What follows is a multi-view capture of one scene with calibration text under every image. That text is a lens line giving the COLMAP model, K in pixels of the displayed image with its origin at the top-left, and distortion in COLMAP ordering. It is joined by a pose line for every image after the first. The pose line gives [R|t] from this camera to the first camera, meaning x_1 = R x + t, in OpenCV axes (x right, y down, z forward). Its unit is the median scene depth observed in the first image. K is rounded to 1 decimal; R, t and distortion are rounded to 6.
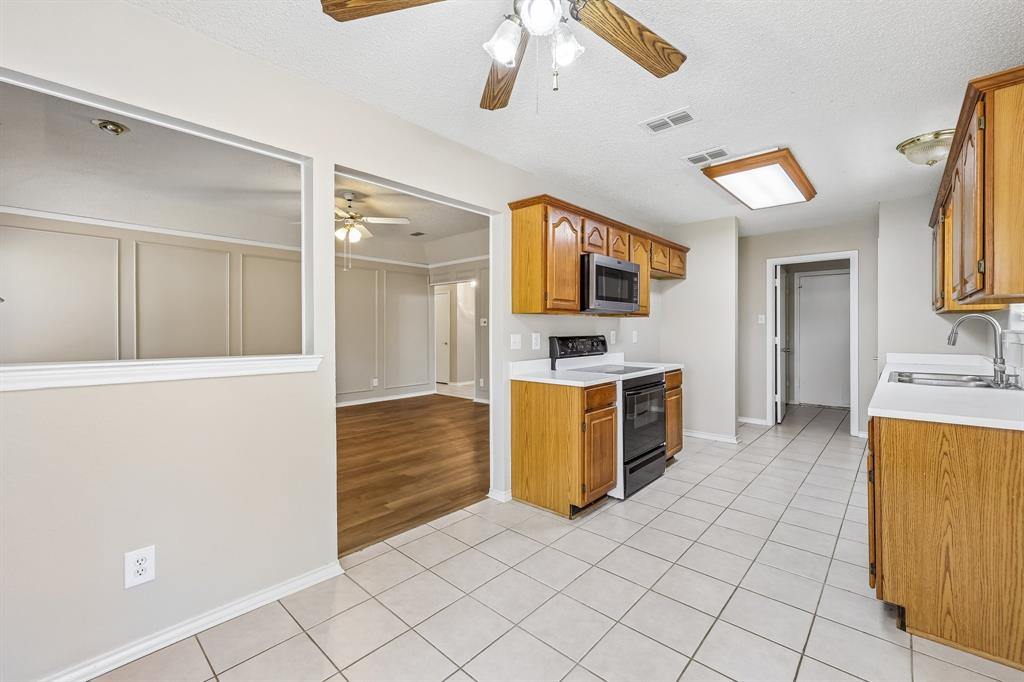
lens RADIAL K [[439.7, 0, 513.6], [0, 439.7, 337.6], [0, 0, 1]] dist [0.024847, 0.000944]
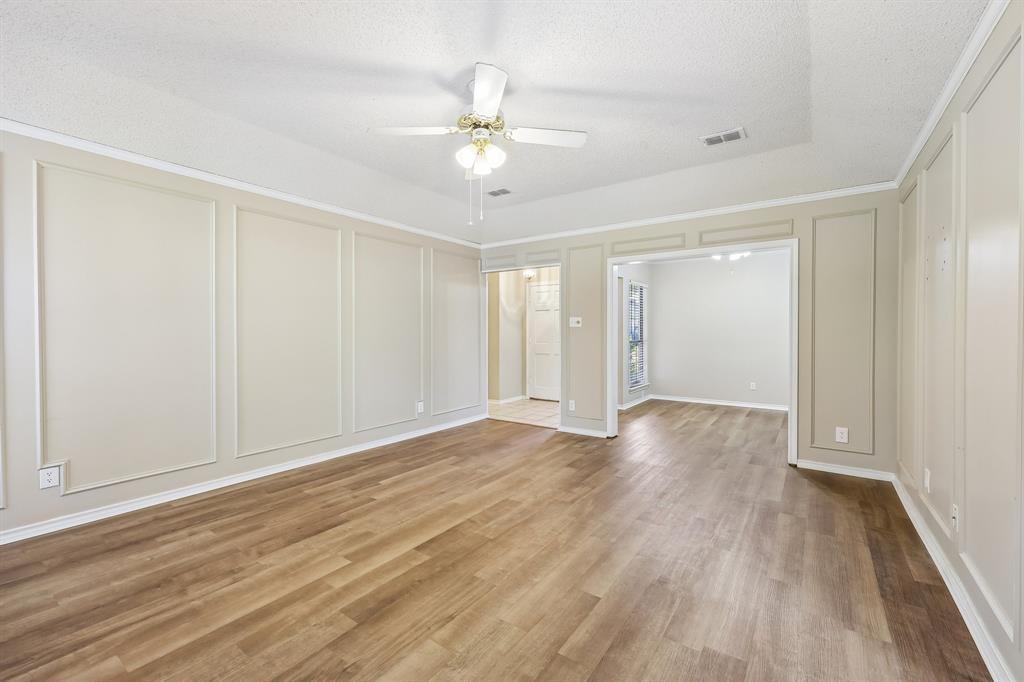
lens RADIAL K [[439.7, 0, 516.7], [0, 439.7, 337.8], [0, 0, 1]] dist [0.024847, 0.000944]
pose [[0.990014, 0.001595, 0.140957, -0.148493], [-0.001369, 0.999998, -0.001698, -0.004489], [-0.140960, 0.001488, 0.990014, 0.162707]]
